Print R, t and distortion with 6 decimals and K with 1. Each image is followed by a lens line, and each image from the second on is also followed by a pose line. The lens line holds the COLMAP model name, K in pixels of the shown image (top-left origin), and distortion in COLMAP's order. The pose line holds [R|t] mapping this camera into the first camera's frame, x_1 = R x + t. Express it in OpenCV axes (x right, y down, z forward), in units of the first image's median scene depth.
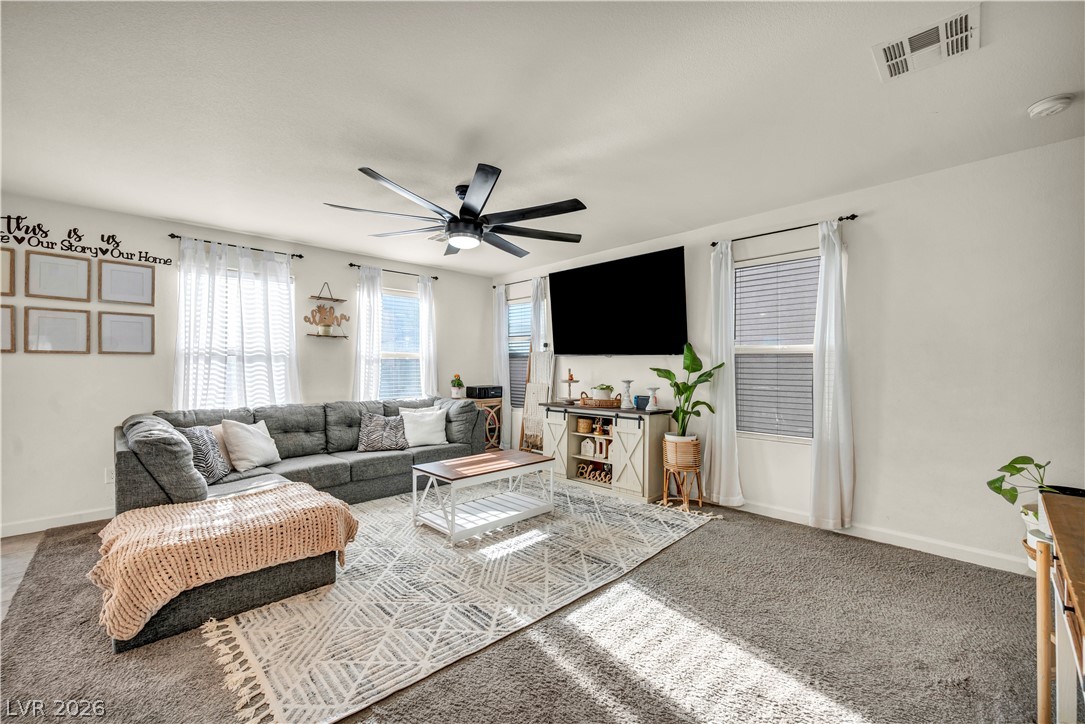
lens RADIAL K [[441.1, 0, 538.7], [0, 441.1, 369.1], [0, 0, 1]] dist [-0.004560, 0.000753]
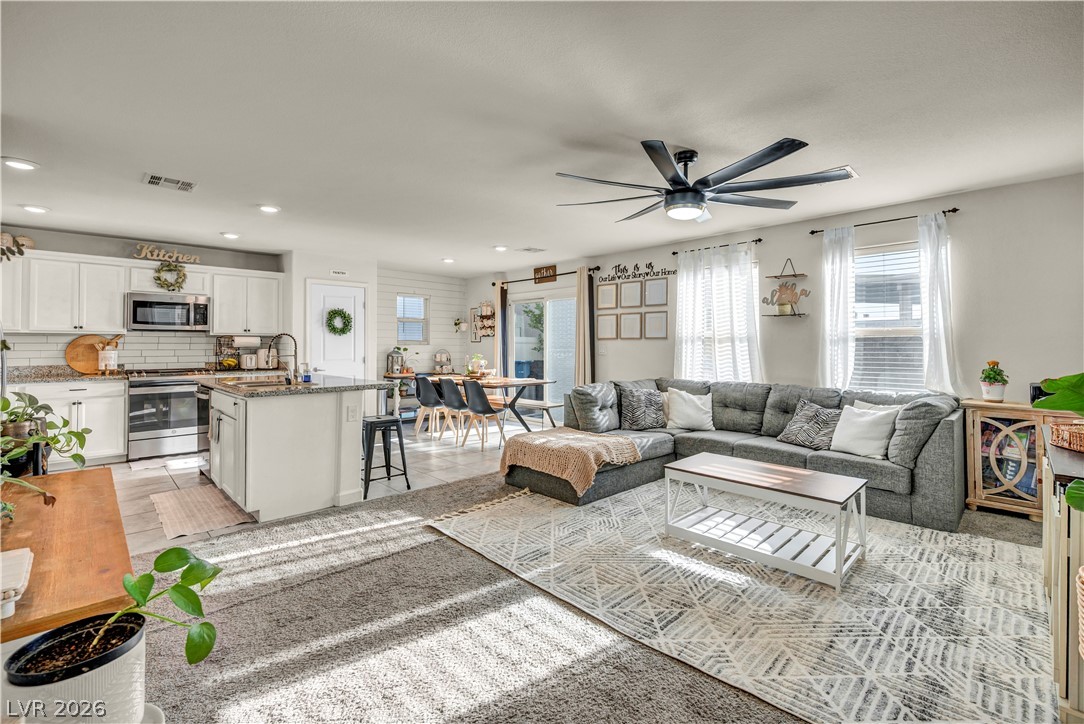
lens RADIAL K [[479.2, 0, 545.9], [0, 479.2, 339.2], [0, 0, 1]] dist [-0.004250, -0.000175]
pose [[0.003813, -0.014151, -0.999893, 0.671312], [-0.004407, 0.999890, -0.014168, -0.007386], [0.999983, 0.004460, 0.003750, 0.583832]]
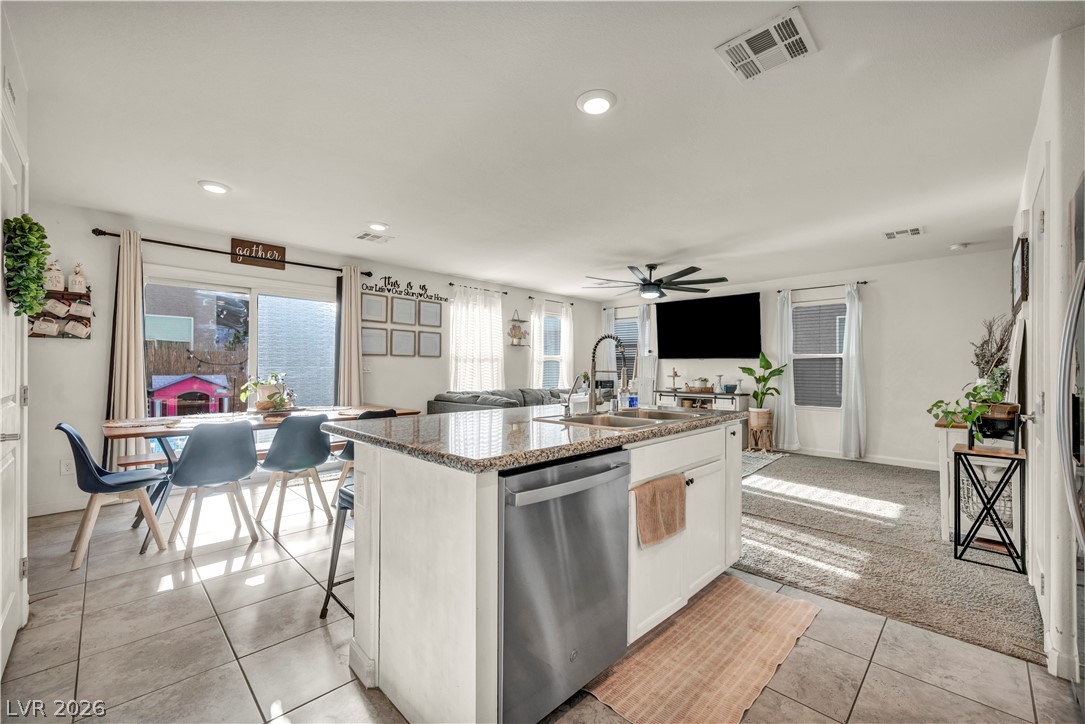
lens RADIAL K [[441.1, 0, 543.9], [0, 441.1, 363.9], [0, 0, 1]] dist [-0.004560, 0.000753]
pose [[0.999740, 0.004366, 0.022385, -0.518703], [-0.003989, 0.999850, -0.016882, 0.017082], [-0.022456, 0.016788, 0.999607, -0.621101]]
